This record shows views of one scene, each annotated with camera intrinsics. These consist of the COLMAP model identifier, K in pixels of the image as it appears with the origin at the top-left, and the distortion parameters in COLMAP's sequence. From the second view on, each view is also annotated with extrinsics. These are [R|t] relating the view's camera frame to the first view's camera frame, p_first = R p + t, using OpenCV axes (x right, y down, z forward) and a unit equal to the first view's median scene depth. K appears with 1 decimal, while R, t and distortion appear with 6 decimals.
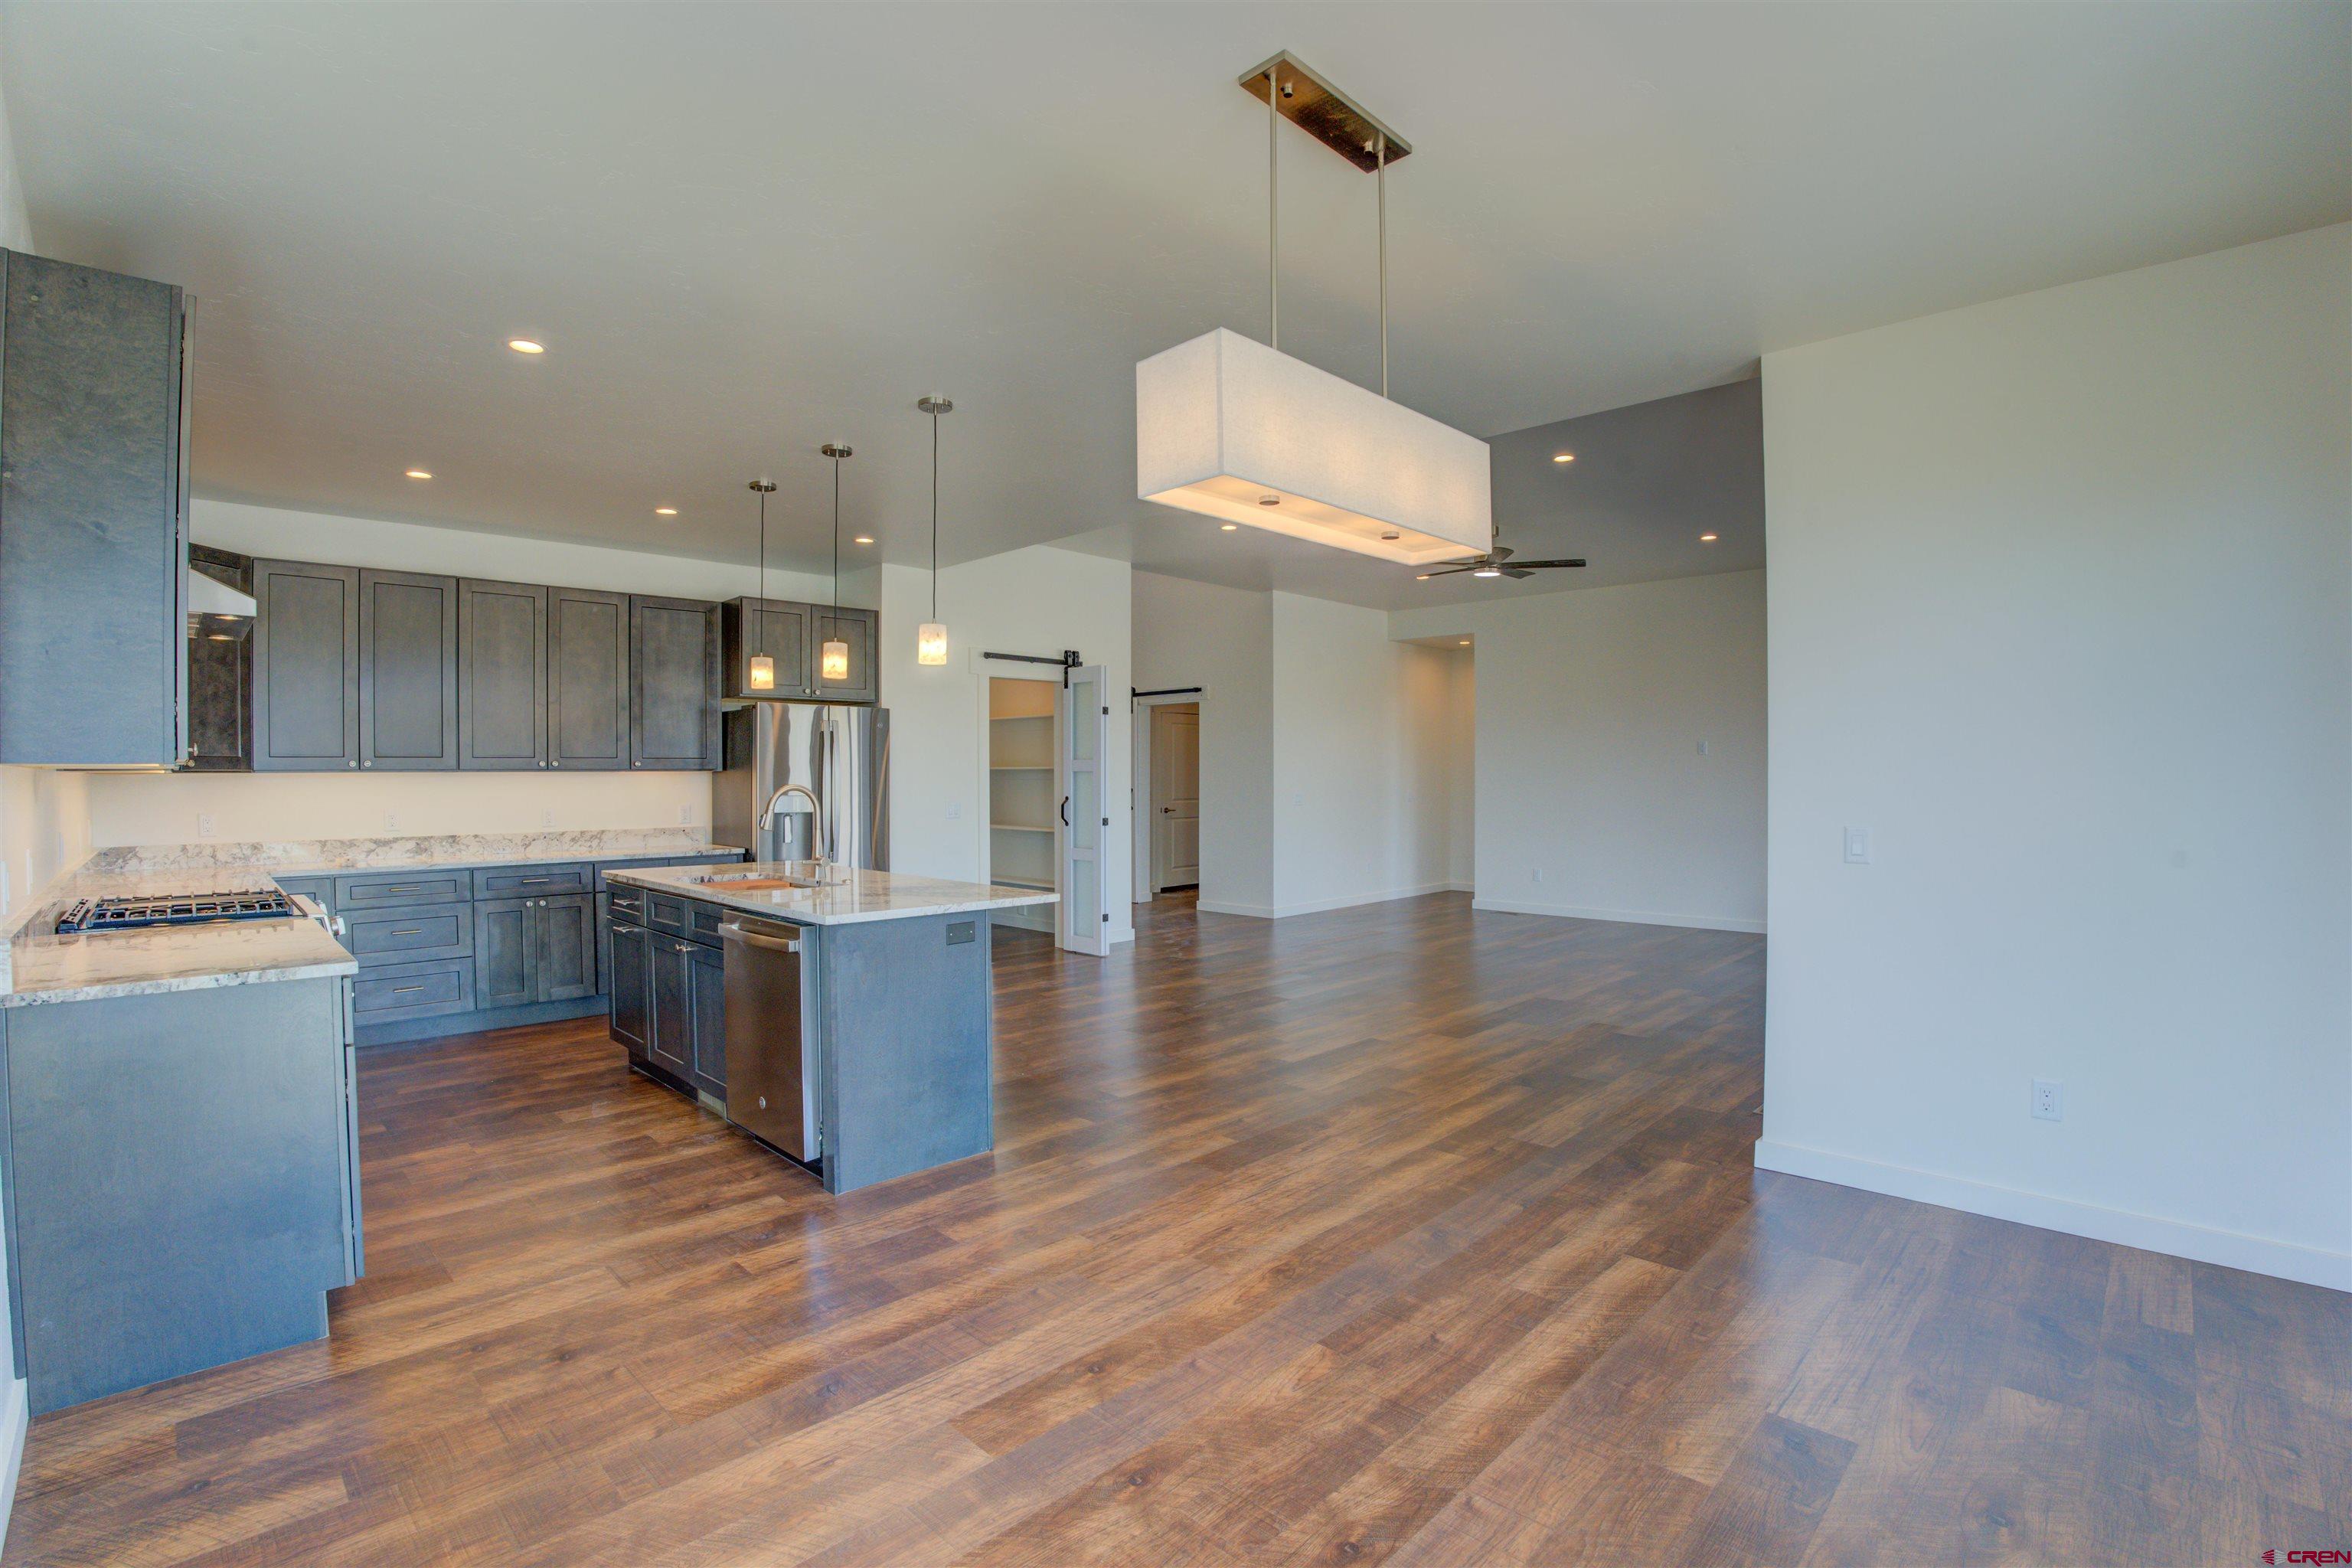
lens RADIAL K [[1070.8, 0, 1178.8], [0, 1070.8, 784.0], [0, 0, 1]] dist [-0.089288, 0.017114]
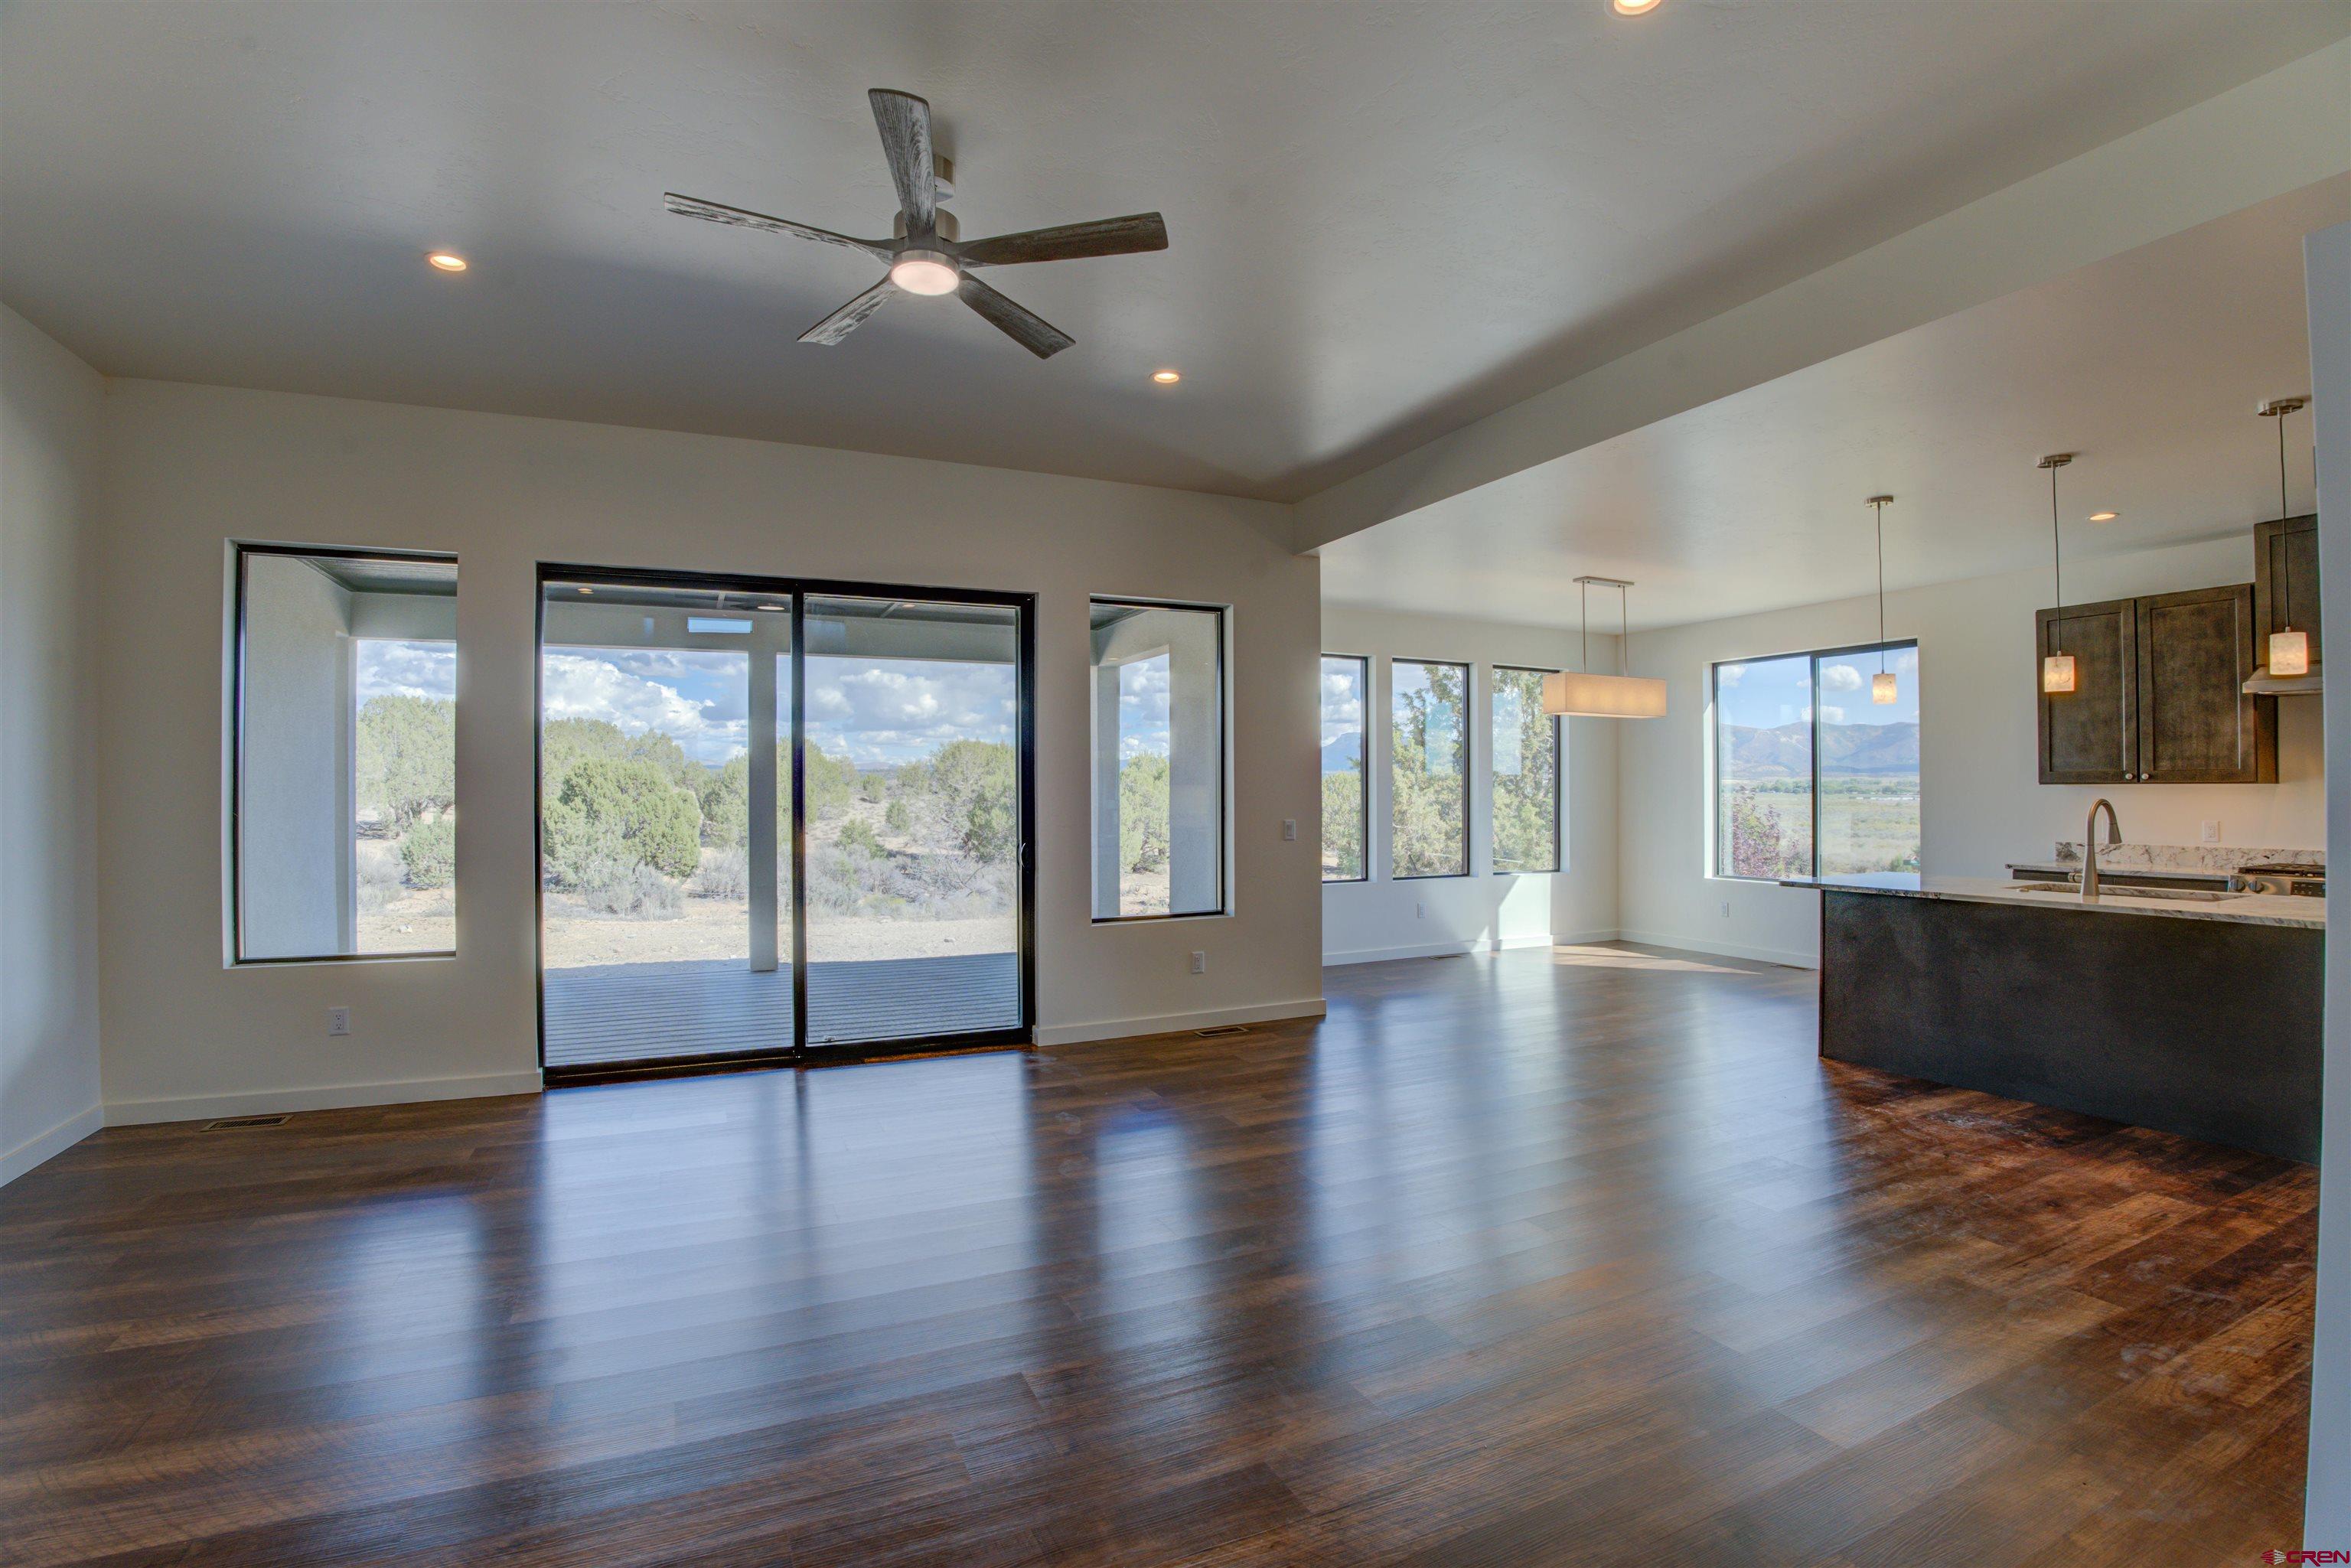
lens RADIAL K [[1070.3, 0, 1178.2], [0, 1070.3, 784.0], [0, 0, 1]] dist [-0.089288, 0.017114]
pose [[-0.937178, 0.007290, 0.348776, 0.077956], [0.008470, 0.999962, 0.001858, -0.014319], [-0.348749, 0.004695, -0.937204, 1.394561]]
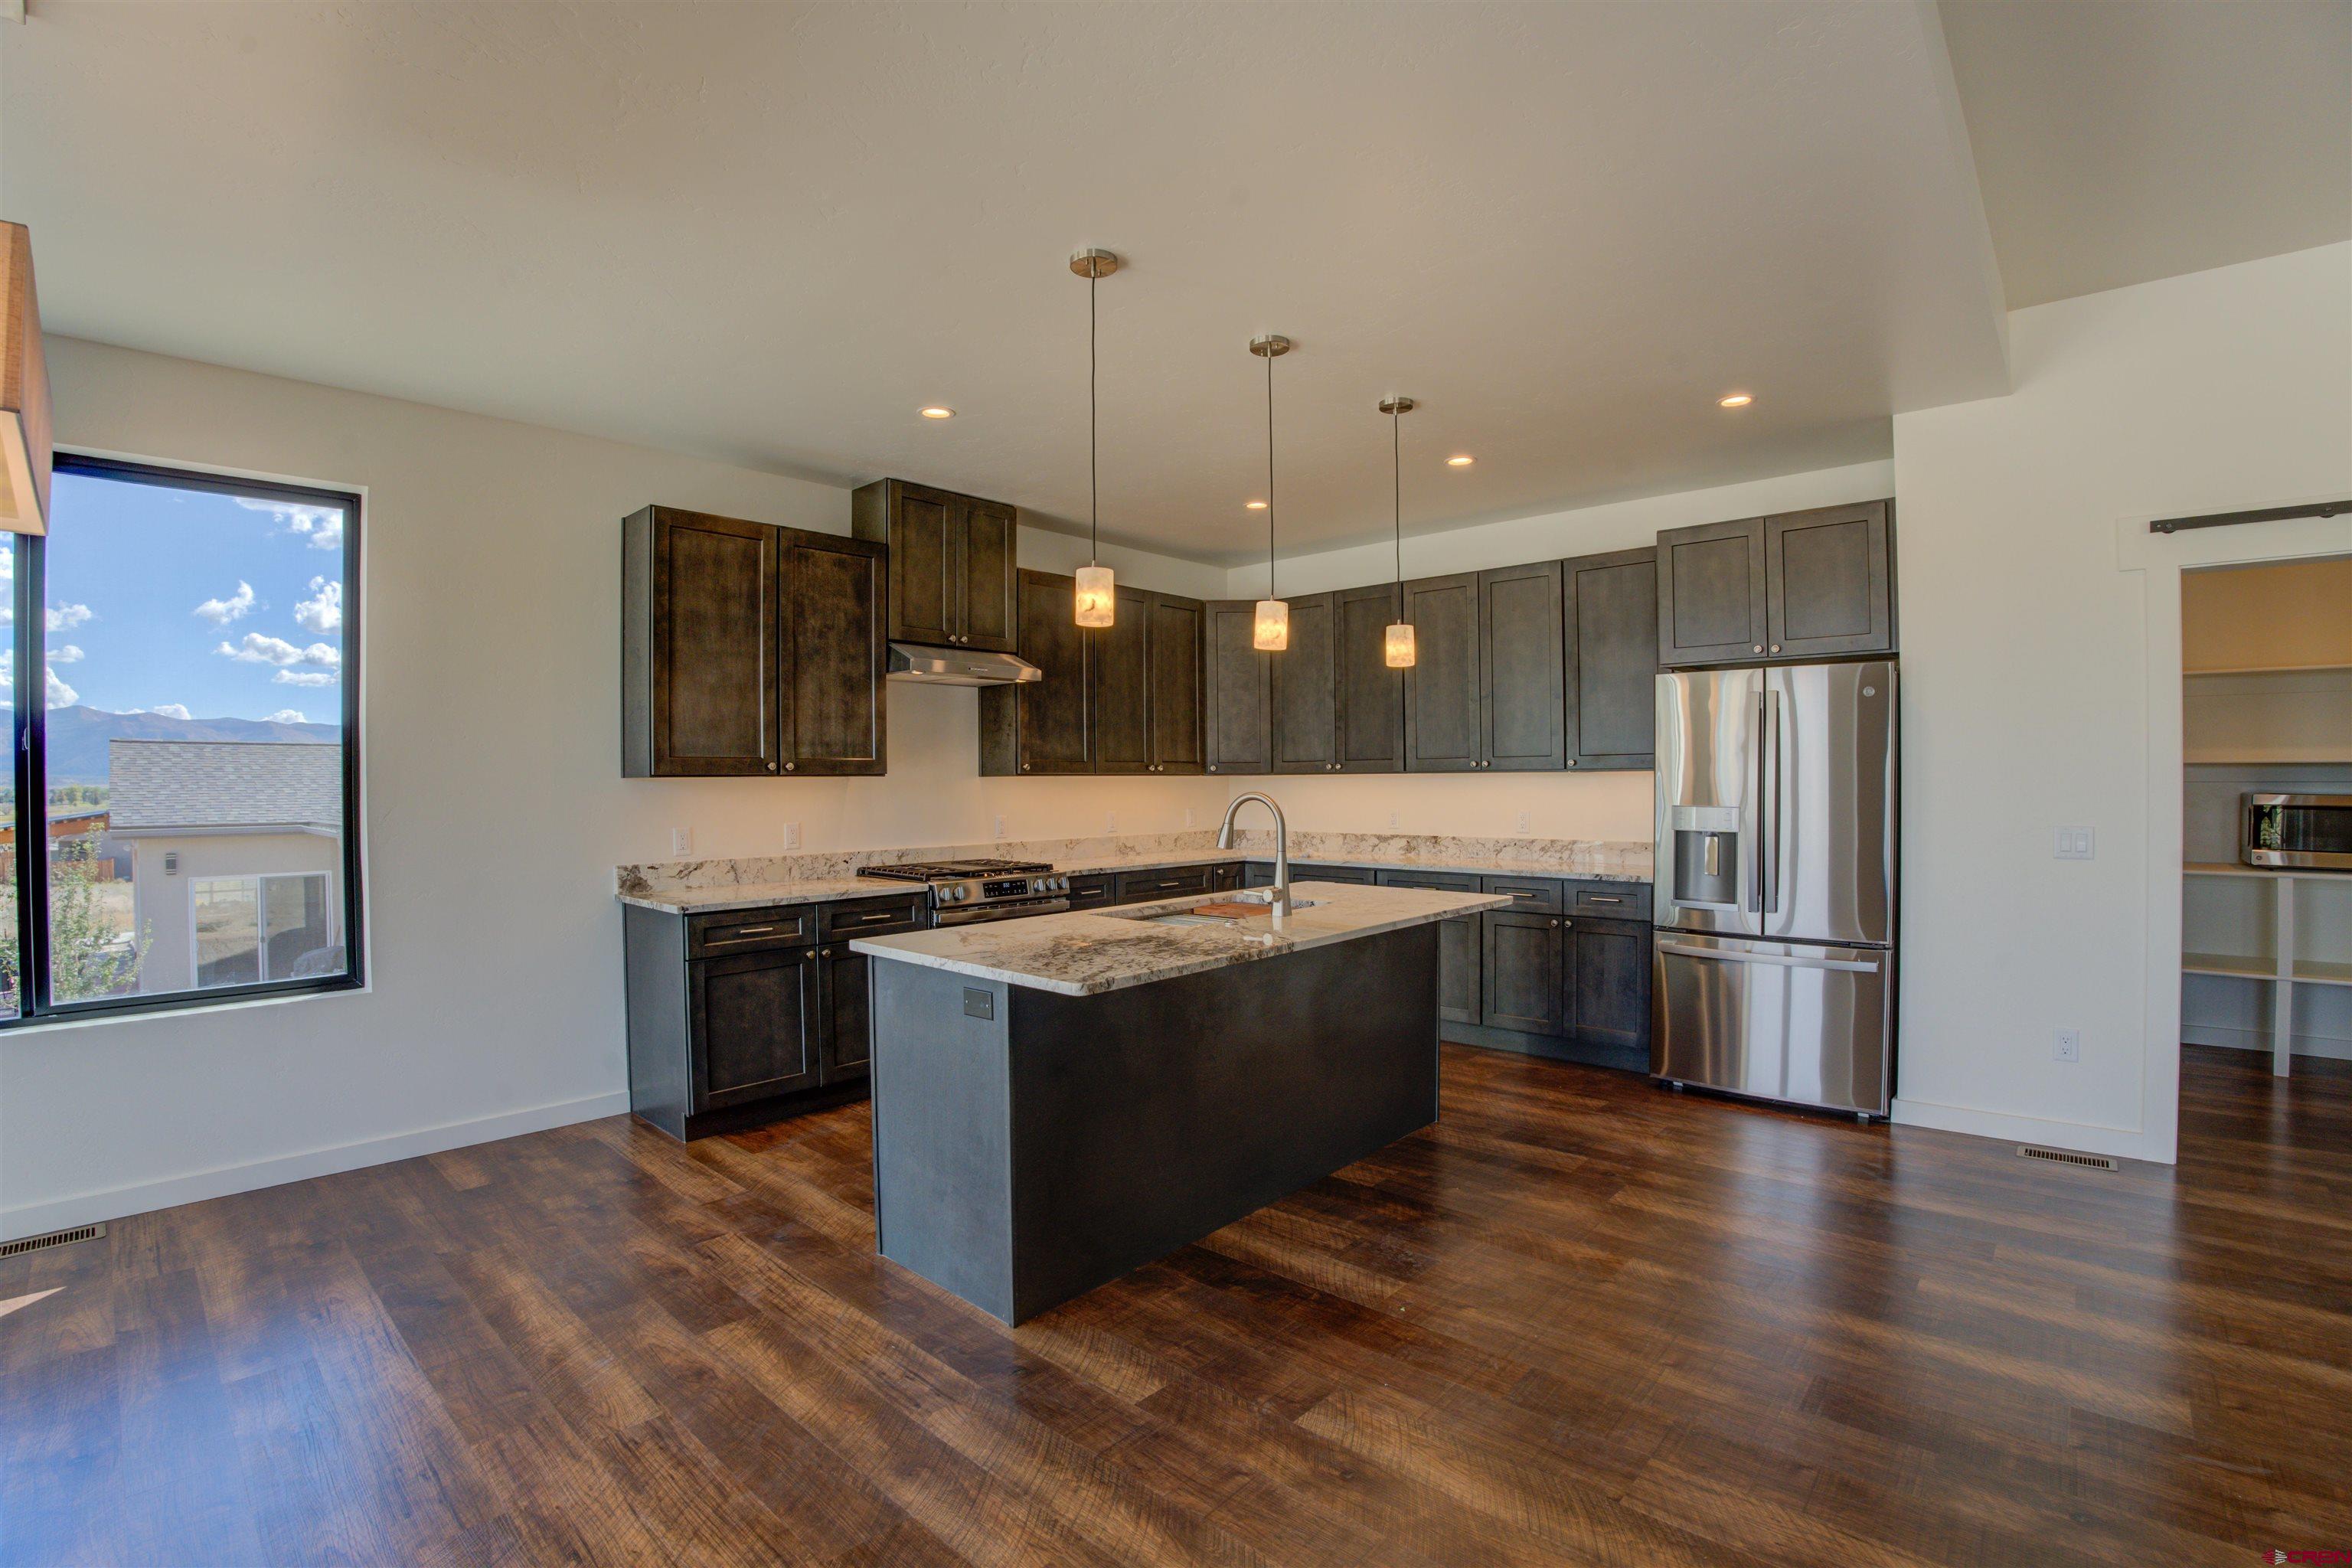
lens RADIAL K [[1070.8, 0, 1178.8], [0, 1070.8, 784.0], [0, 0, 1]] dist [-0.089288, 0.017114]
pose [[0.037885, 0.007723, -0.999252, 0.272555], [-0.002124, 0.999968, 0.007648, -0.007206], [0.999280, 0.001832, 0.037900, 0.583625]]
